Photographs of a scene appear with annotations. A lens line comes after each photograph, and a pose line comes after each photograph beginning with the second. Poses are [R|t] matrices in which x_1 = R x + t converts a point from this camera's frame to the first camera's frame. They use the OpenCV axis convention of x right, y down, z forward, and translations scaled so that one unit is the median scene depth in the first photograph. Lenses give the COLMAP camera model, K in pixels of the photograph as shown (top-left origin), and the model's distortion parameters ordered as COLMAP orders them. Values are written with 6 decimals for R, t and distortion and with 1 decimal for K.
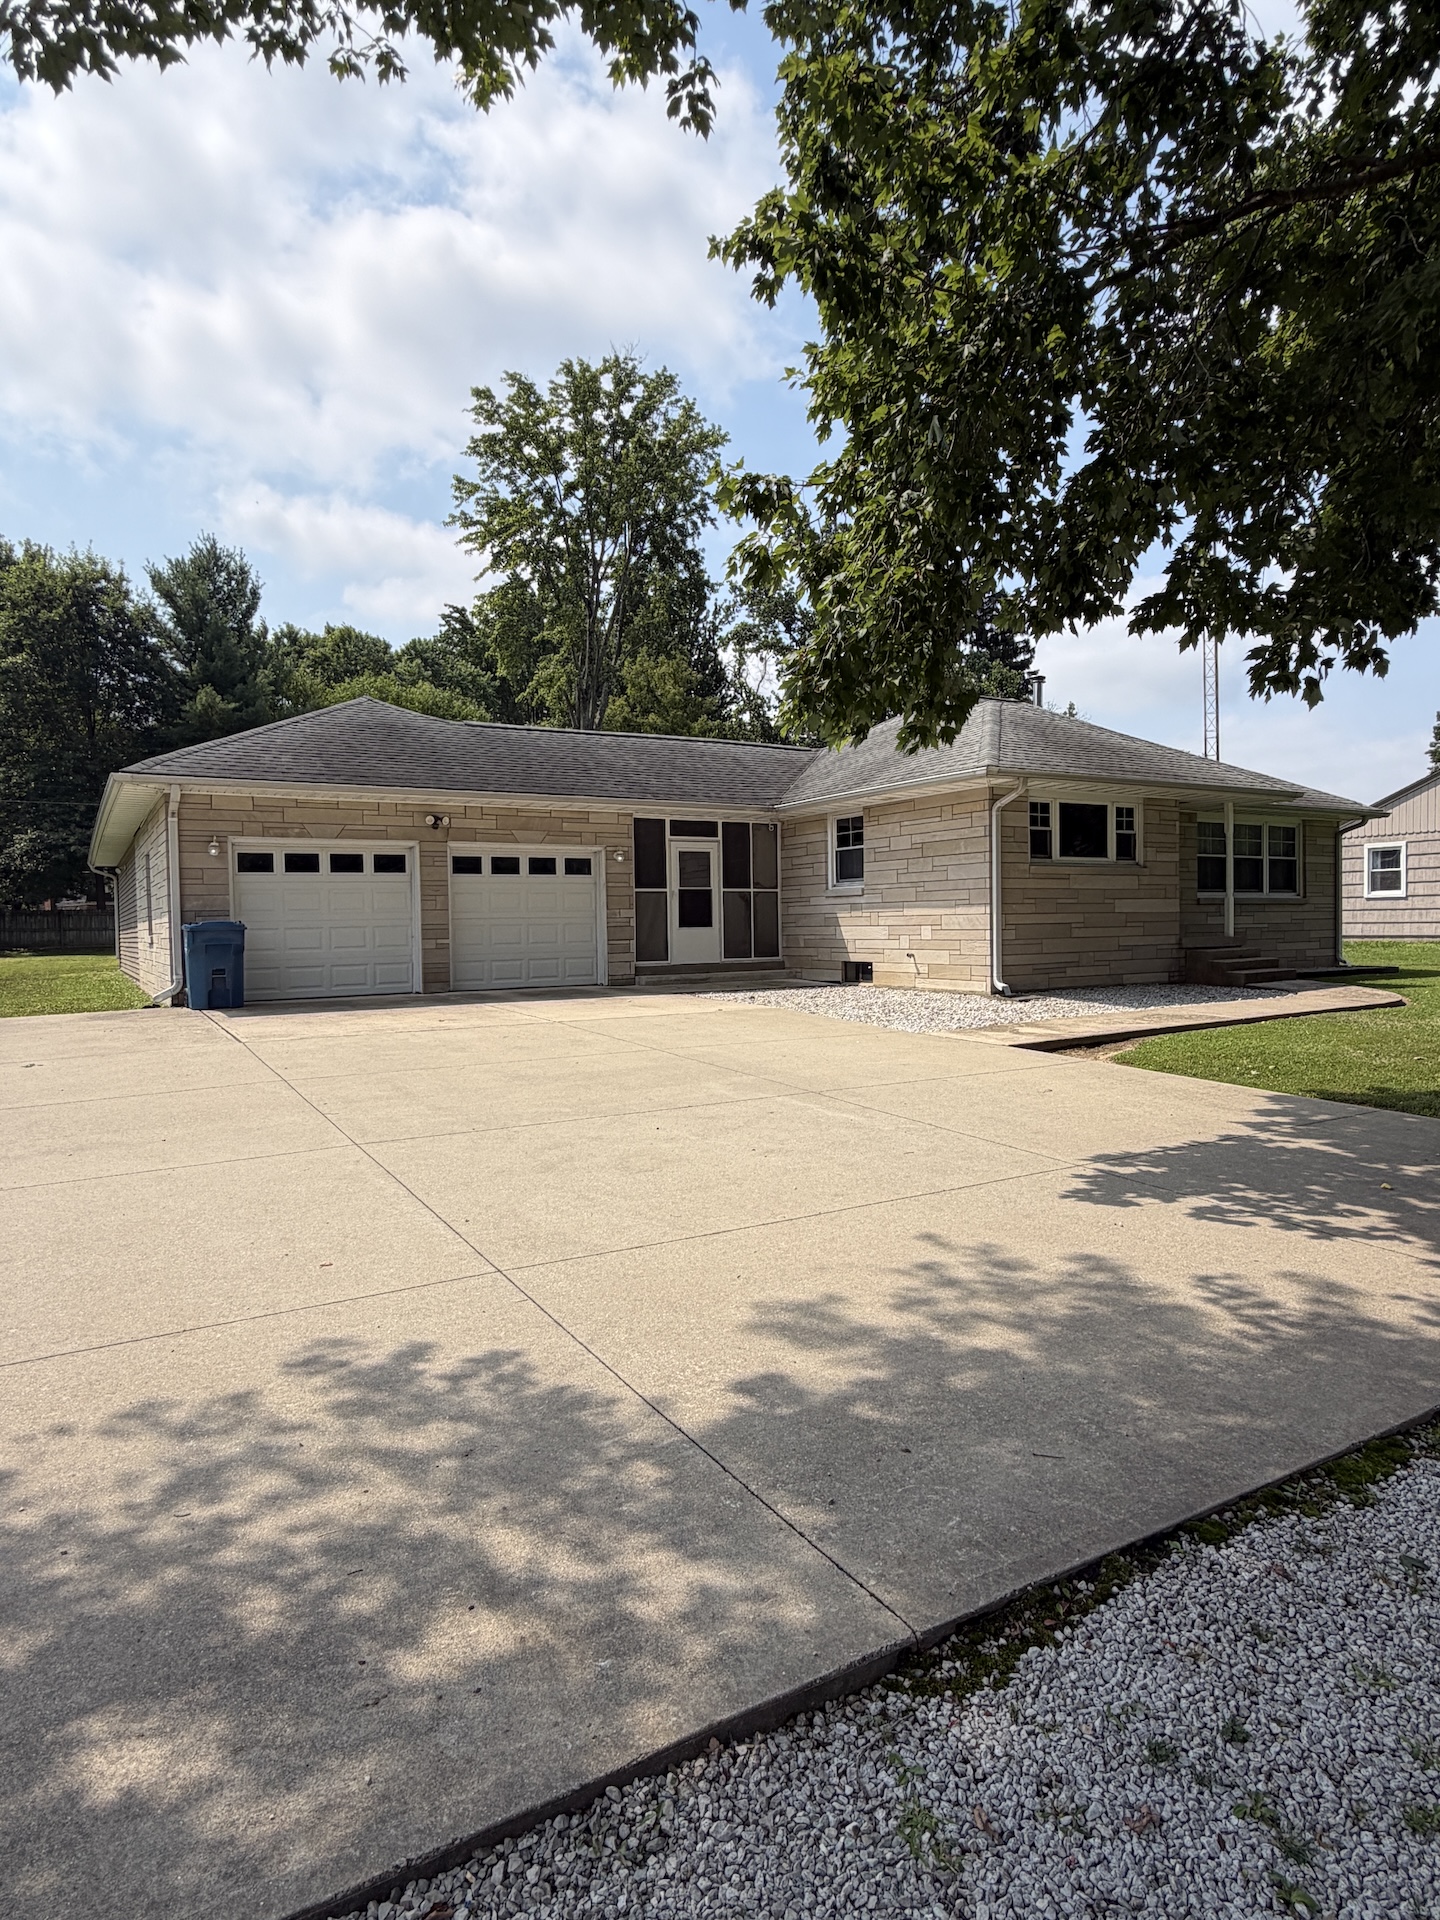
lens RADIAL K [[1096.3, 0, 708.5], [0, 1096.3, 950.8], [0, 0, 1]] dist [-0.003178, 0.000085]
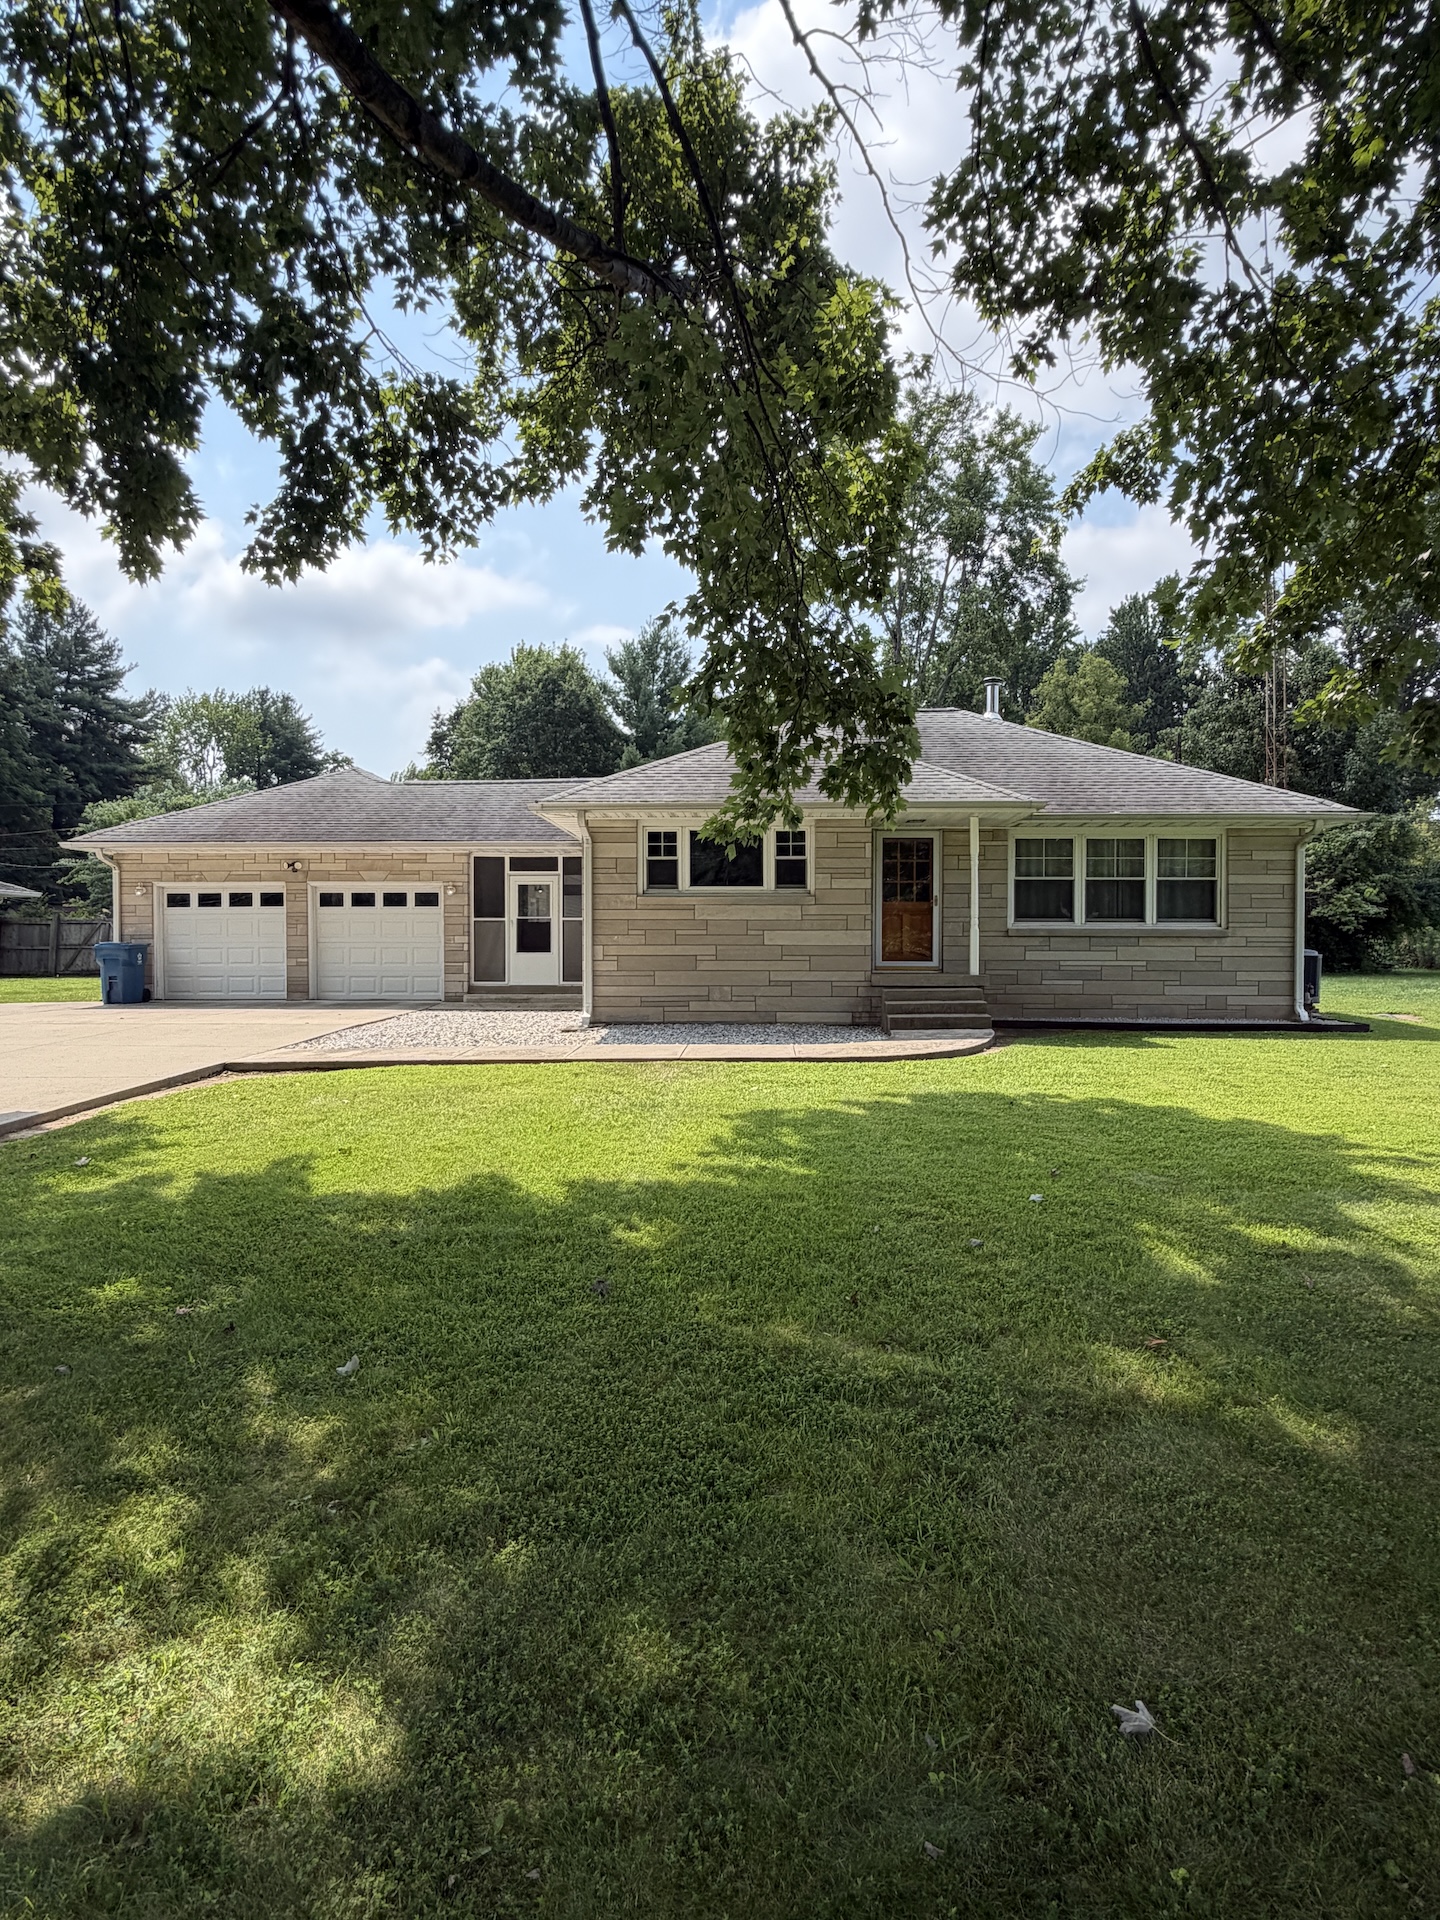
lens RADIAL K [[1075.5, 0, 725.7], [0, 1075.5, 967.6], [0, 0, 1]] dist [-0.003008, 0.001224]
pose [[0.844220, 0.025124, -0.535408, 0.790167], [-0.026655, 0.999633, 0.004879, -0.018185], [0.535334, 0.010152, 0.844580, 0.198150]]
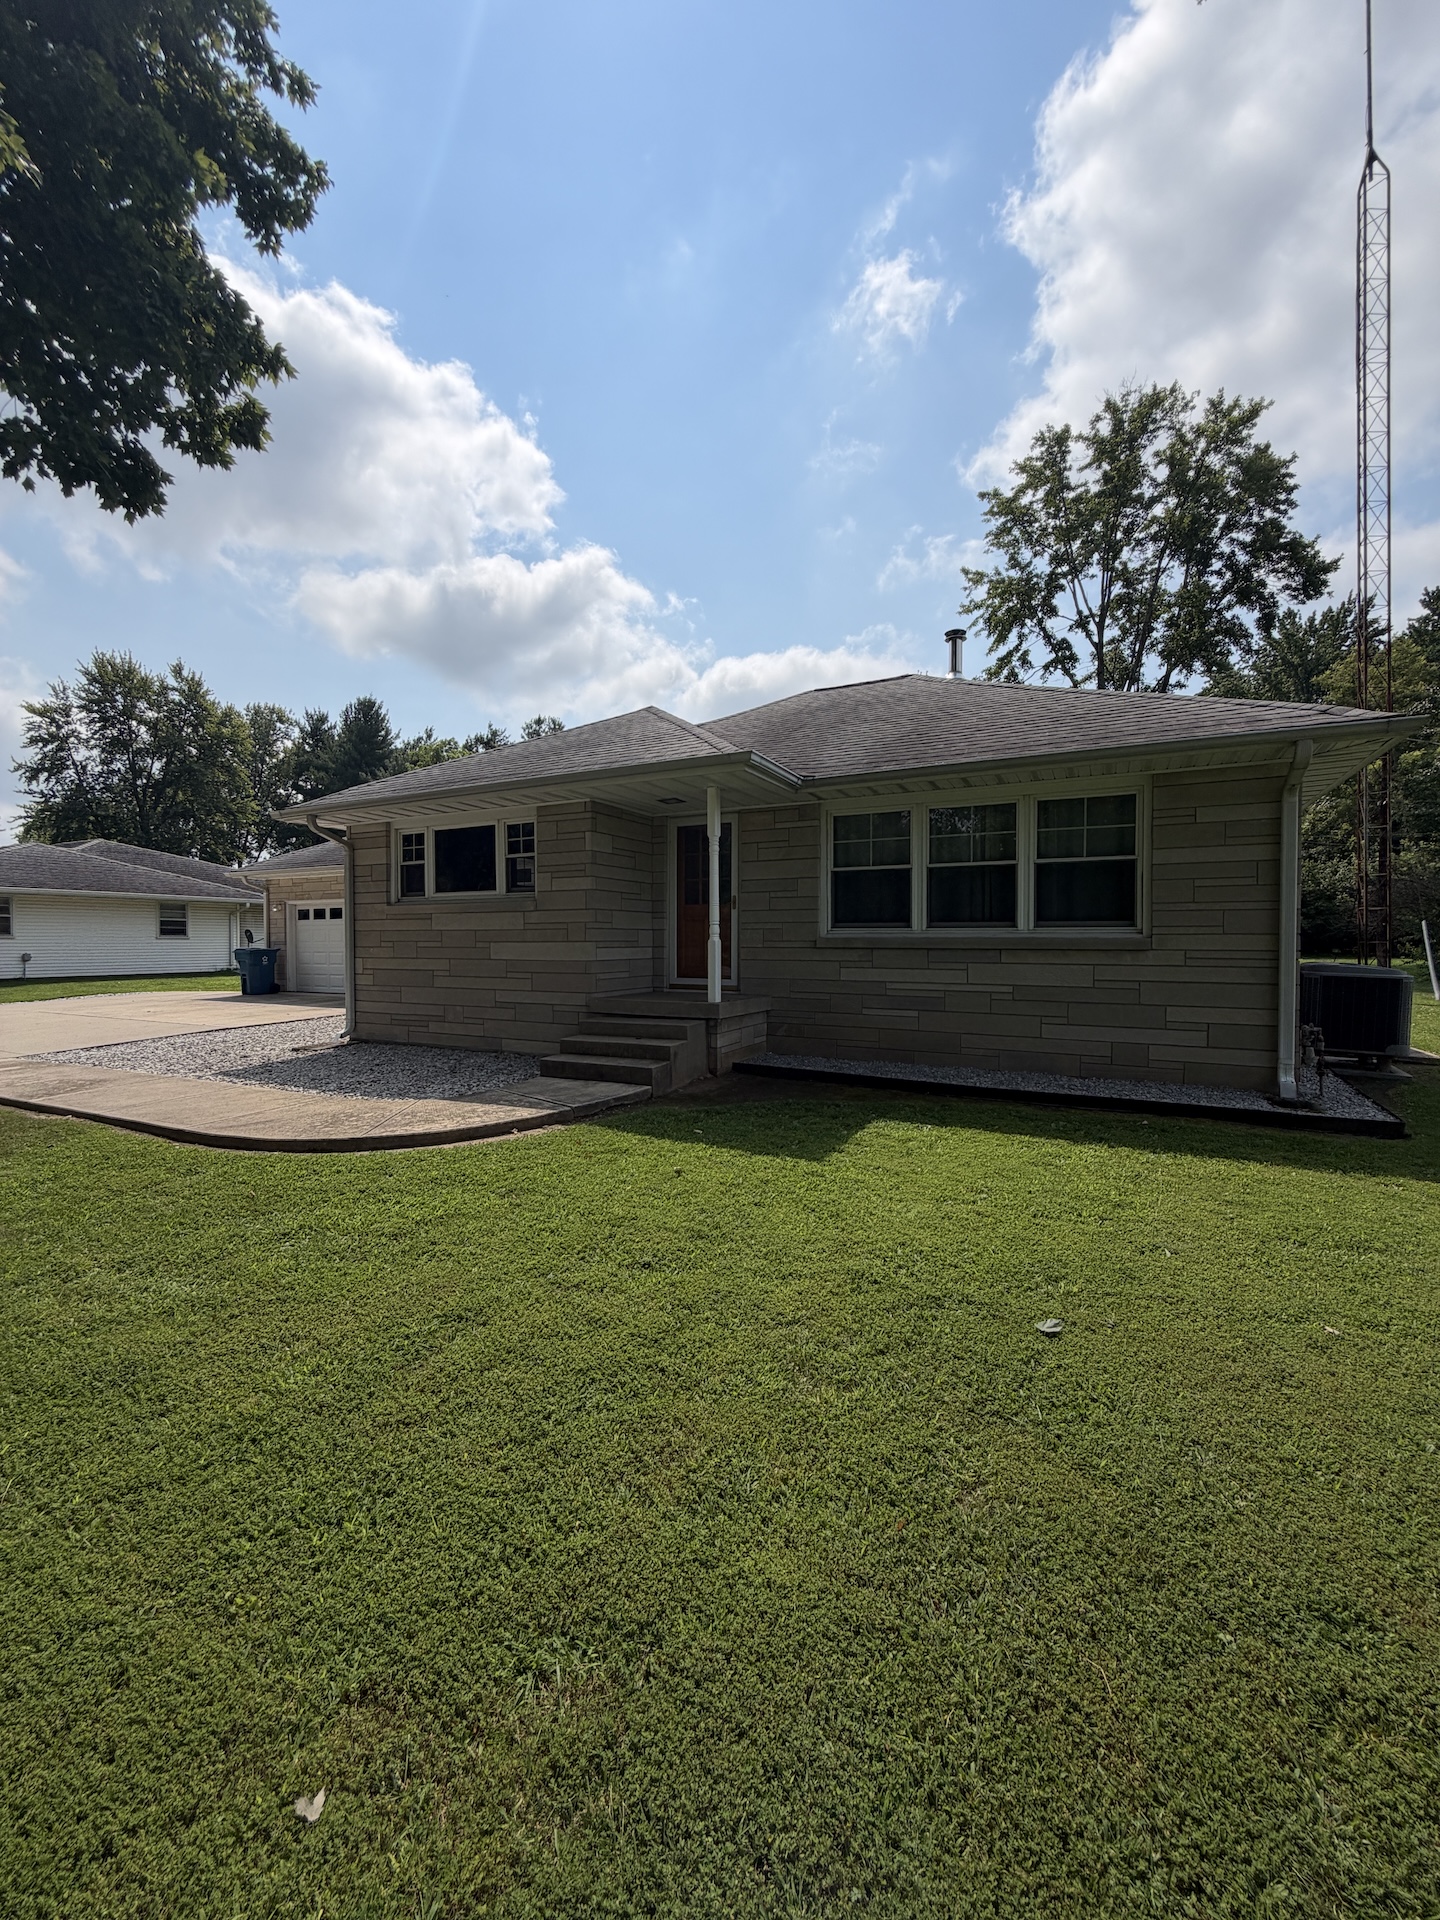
lens RADIAL K [[775.9, 0, 715.3], [0, 775.9, 958.7], [0, 0, 1]] dist [-0.002696, 0.000046]
pose [[0.537269, 0.033129, -0.842760, 0.882847], [-0.028428, 0.999372, 0.021162, -0.049142], [0.842932, 0.012589, 0.537873, 0.790355]]
